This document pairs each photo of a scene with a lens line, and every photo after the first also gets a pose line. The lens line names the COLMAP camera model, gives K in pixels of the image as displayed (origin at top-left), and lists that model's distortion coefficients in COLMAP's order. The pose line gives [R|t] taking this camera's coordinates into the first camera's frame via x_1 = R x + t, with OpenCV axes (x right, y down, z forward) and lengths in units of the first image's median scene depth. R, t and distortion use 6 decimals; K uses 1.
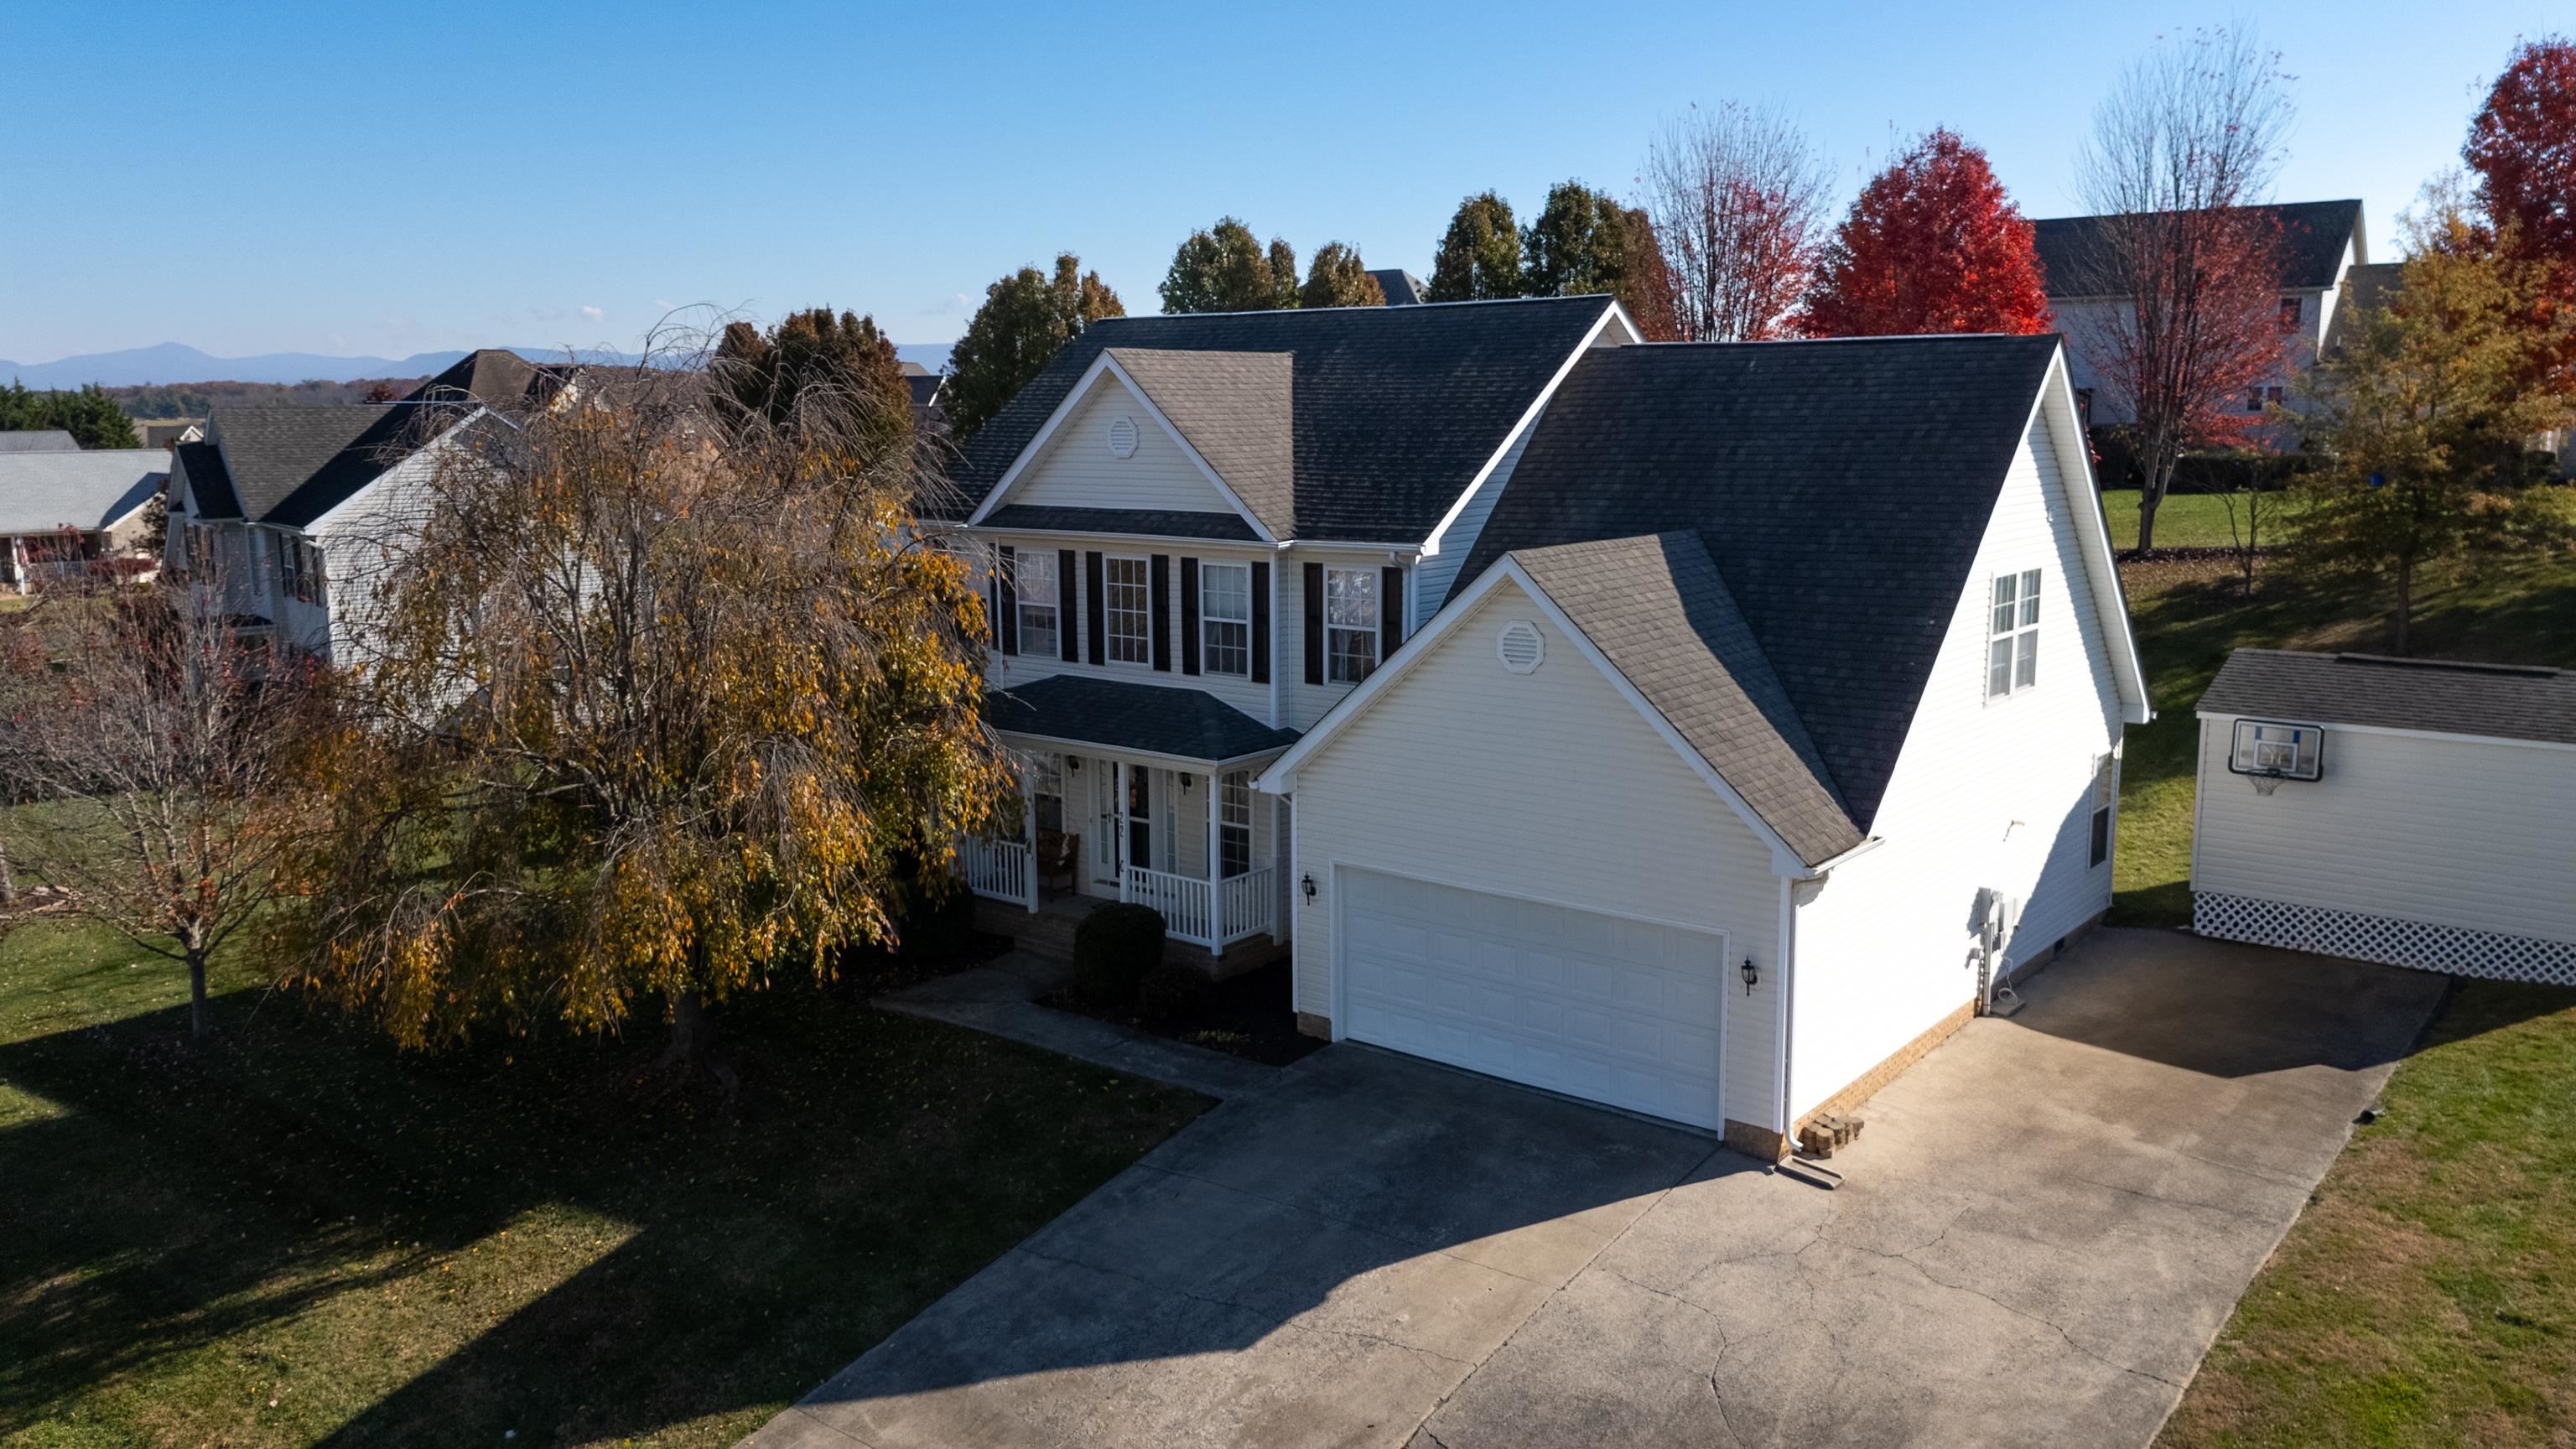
lens RADIAL K [[1883.9, 0, 1303.8], [0, 1883.9, 715.9], [0, 0, 1]] dist [0.068010, -0.057174]
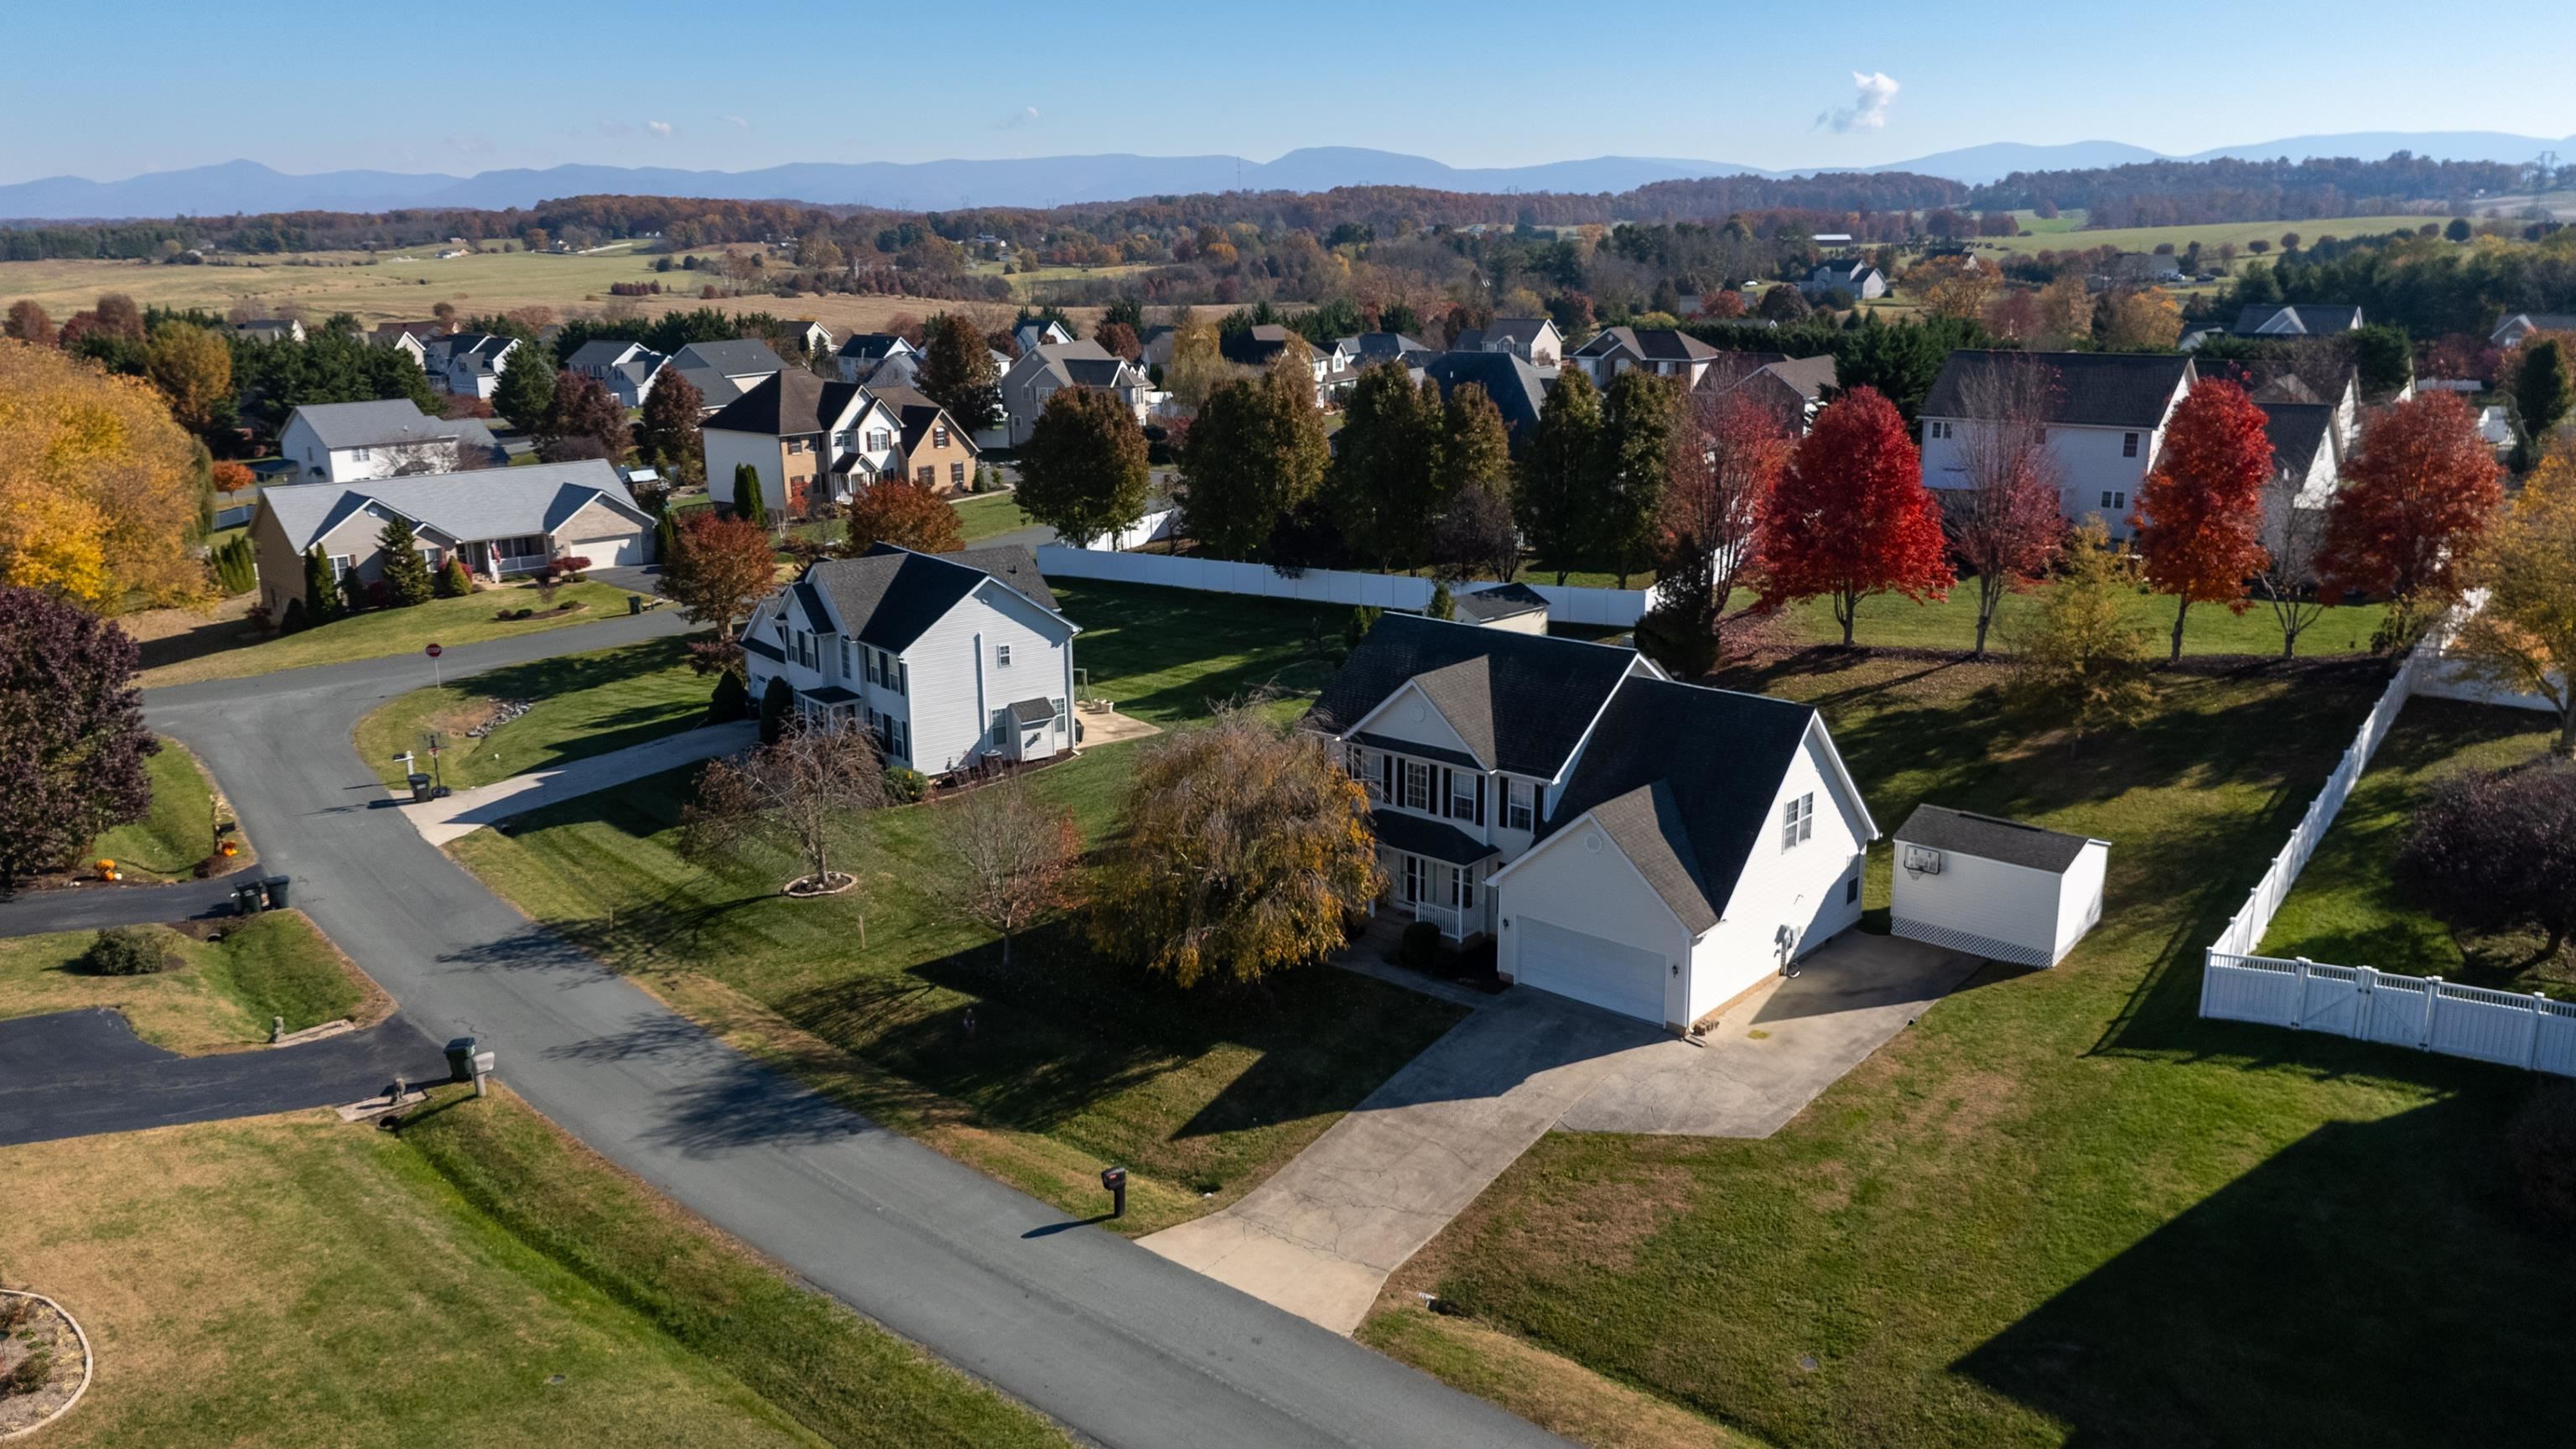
lens RADIAL K [[1883.9, 0, 1303.8], [0, 1883.9, 715.9], [0, 0, 1]] dist [0.068010, -0.057174]
pose [[0.999374, 0.009273, -0.034154, -0.175257], [-0.006123, 0.995813, 0.091209, -0.393187], [0.034857, -0.090943, 0.995246, -1.411305]]
